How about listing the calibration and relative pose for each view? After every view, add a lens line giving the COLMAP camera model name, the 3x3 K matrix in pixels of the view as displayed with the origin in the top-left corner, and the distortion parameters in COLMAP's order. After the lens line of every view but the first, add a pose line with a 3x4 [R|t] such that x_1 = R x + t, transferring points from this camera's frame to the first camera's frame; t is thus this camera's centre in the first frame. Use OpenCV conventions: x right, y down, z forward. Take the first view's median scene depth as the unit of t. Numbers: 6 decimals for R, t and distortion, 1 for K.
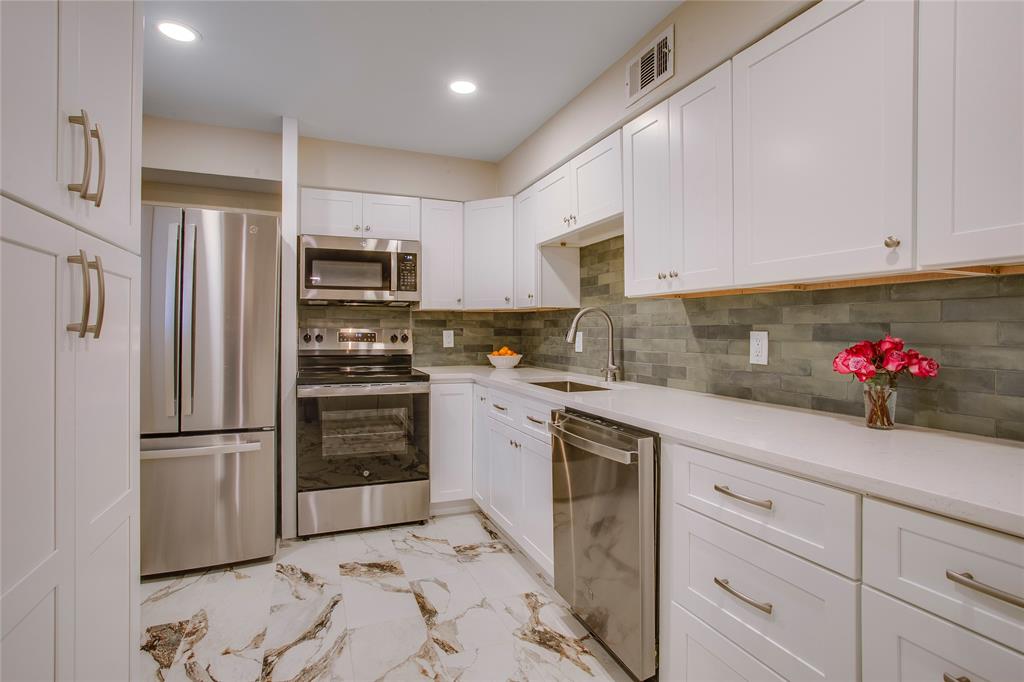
lens RADIAL K [[495.3, 0, 508.2], [0, 495.3, 334.0], [0, 0, 1]] dist [-0.065617, 0.024413]
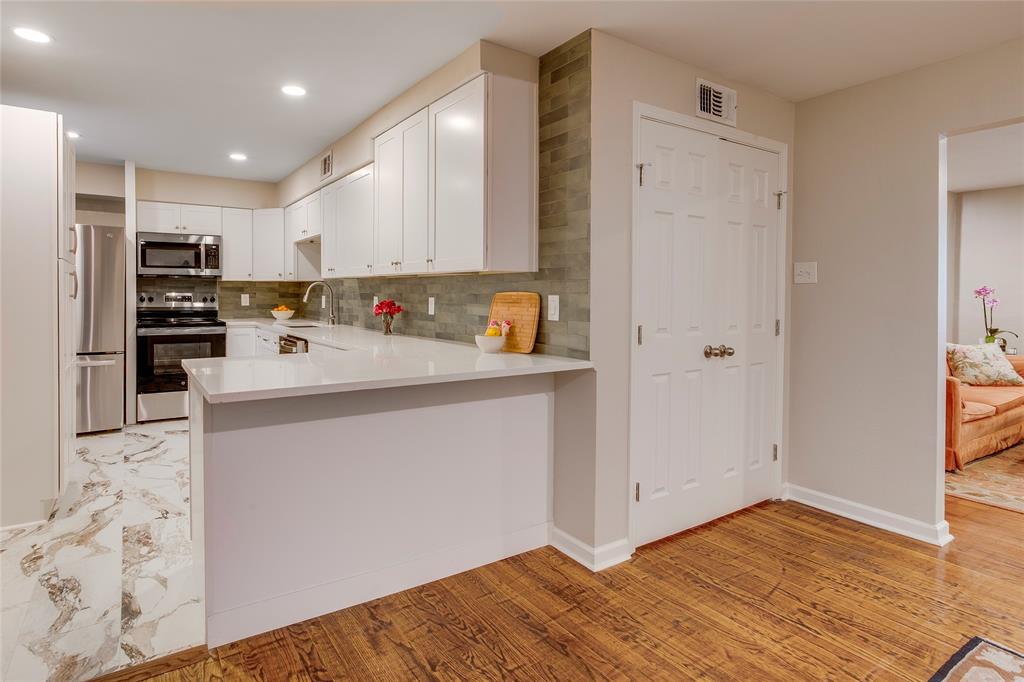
lens RADIAL K [[525.9, 0, 437.3], [0, 525.9, 305.3], [0, 0, 1]] dist [-0.000563, 0.003117]
pose [[0.989761, 0.001234, 0.142728, 0.287118], [-0.003738, 0.999844, 0.017283, -0.004781], [-0.142685, -0.017639, 0.989611, -0.817425]]
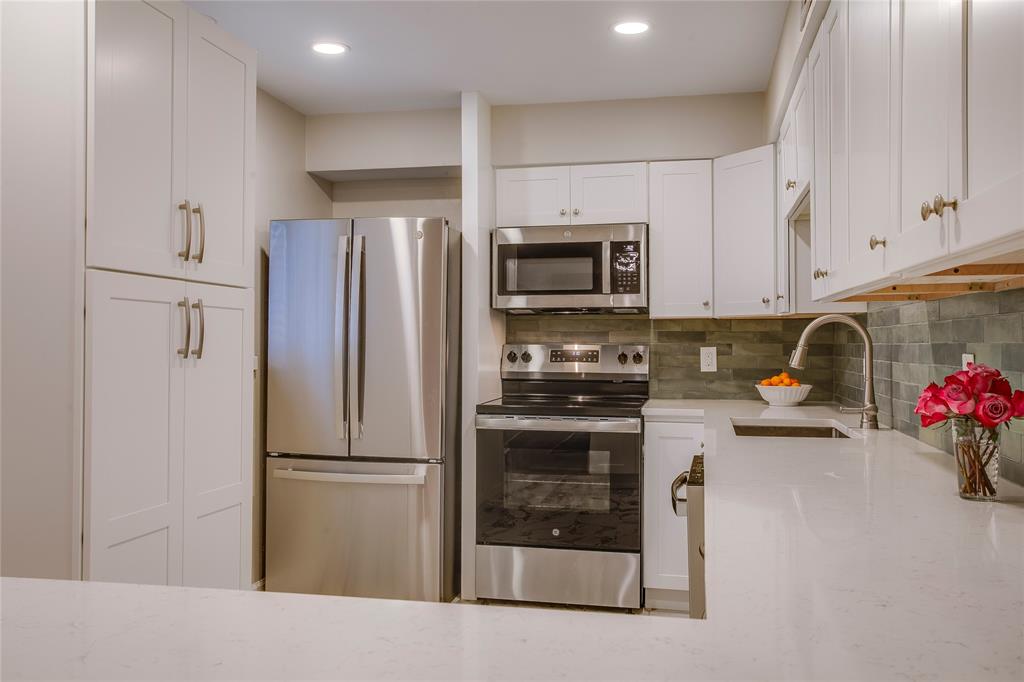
lens RADIAL K [[869.4, 0, 495.6], [0, 869.4, 342.8], [0, 0, 1]] dist [-0.077261, 0.009238]
pose [[0.821328, -0.000652, -0.570456, 0.407946], [-0.002300, 0.999987, -0.004454, -0.009017], [0.570452, 0.004970, 0.821316, -0.179381]]
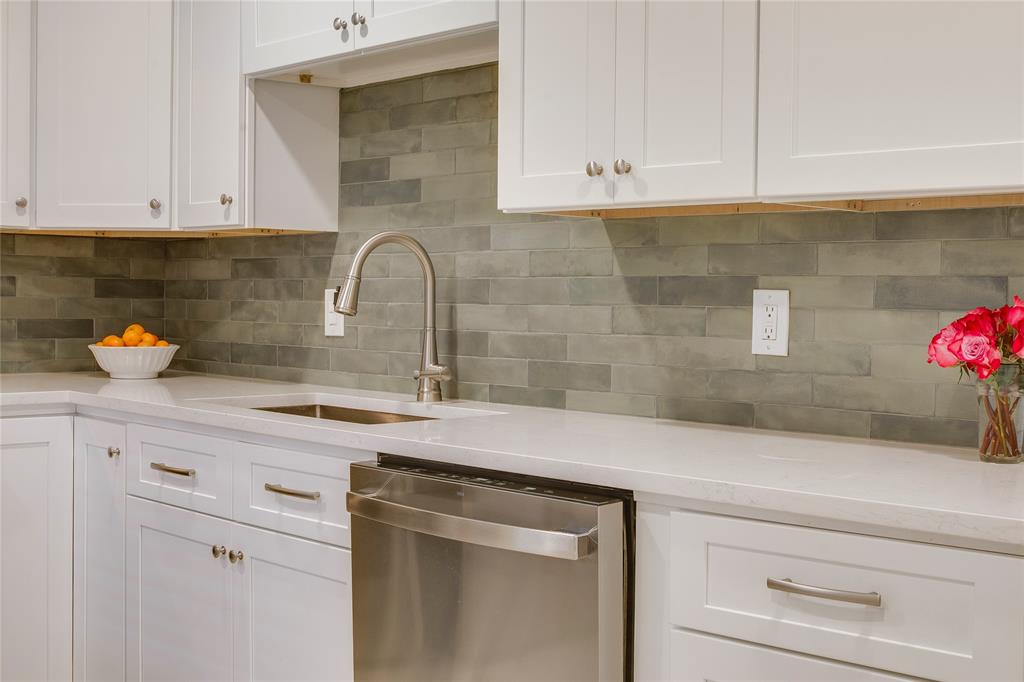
lens RADIAL K [[1236.1, 0, 543.6], [0, 1236.1, 346.1], [0, 0, 1]] dist [-0.079353, 0.000000]
pose [[0.910531, -0.004634, 0.413416, -0.143123], [-0.010529, 0.999353, 0.034392, 0.007178], [-0.413308, -0.035668, 0.909893, -0.040592]]
